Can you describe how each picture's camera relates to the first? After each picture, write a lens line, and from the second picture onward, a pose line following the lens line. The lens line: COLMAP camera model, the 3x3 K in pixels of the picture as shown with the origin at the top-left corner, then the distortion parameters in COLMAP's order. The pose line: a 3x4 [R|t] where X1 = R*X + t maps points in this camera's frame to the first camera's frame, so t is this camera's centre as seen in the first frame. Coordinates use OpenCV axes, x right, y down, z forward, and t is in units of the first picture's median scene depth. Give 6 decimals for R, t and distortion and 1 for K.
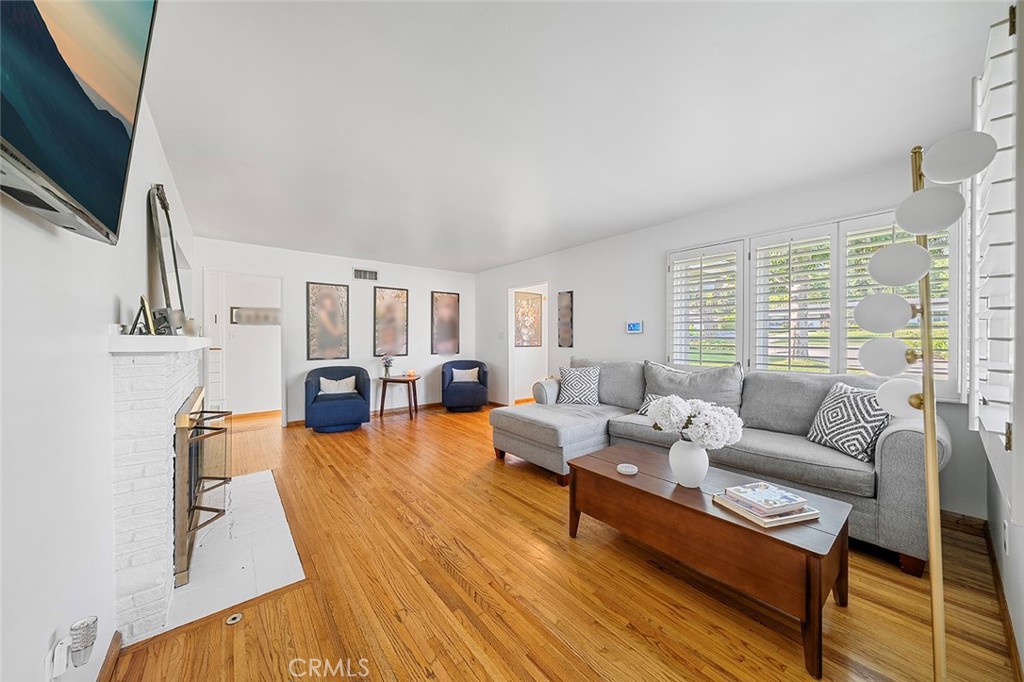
lens RADIAL K [[351.9, 0, 508.7], [0, 351.9, 338.7], [0, 0, 1]] dist [-0.000955, -0.002339]
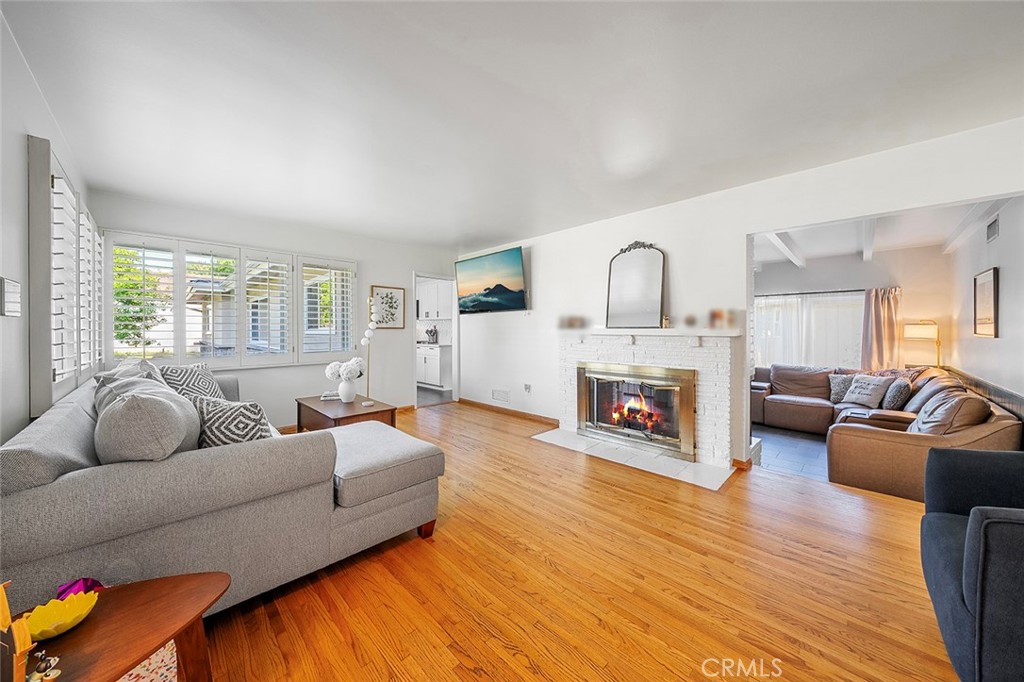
lens RADIAL K [[352.4, 0, 510.8], [0, 352.4, 336.0], [0, 0, 1]] dist [-0.000539, 0.000025]
pose [[-0.994236, 0.004326, -0.107125, -0.125146], [0.002625, 0.999868, 0.016008, 0.007190], [0.107180, 0.015635, -0.994117, 1.813126]]
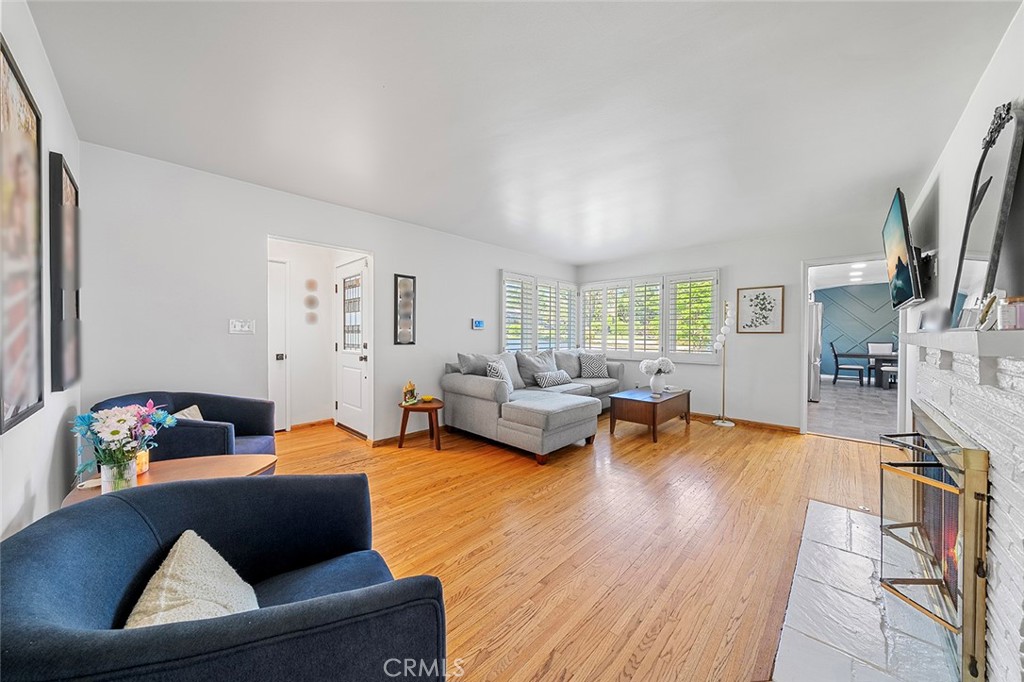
lens RADIAL K [[351.9, 0, 508.7], [0, 351.9, 338.7], [0, 0, 1]] dist [-0.000955, -0.002339]
pose [[-0.119211, -0.014344, 0.992765, -1.100756], [-0.002761, 0.999897, 0.014115, 0.003229], [-0.992865, -0.001059, -0.119238, 1.349308]]
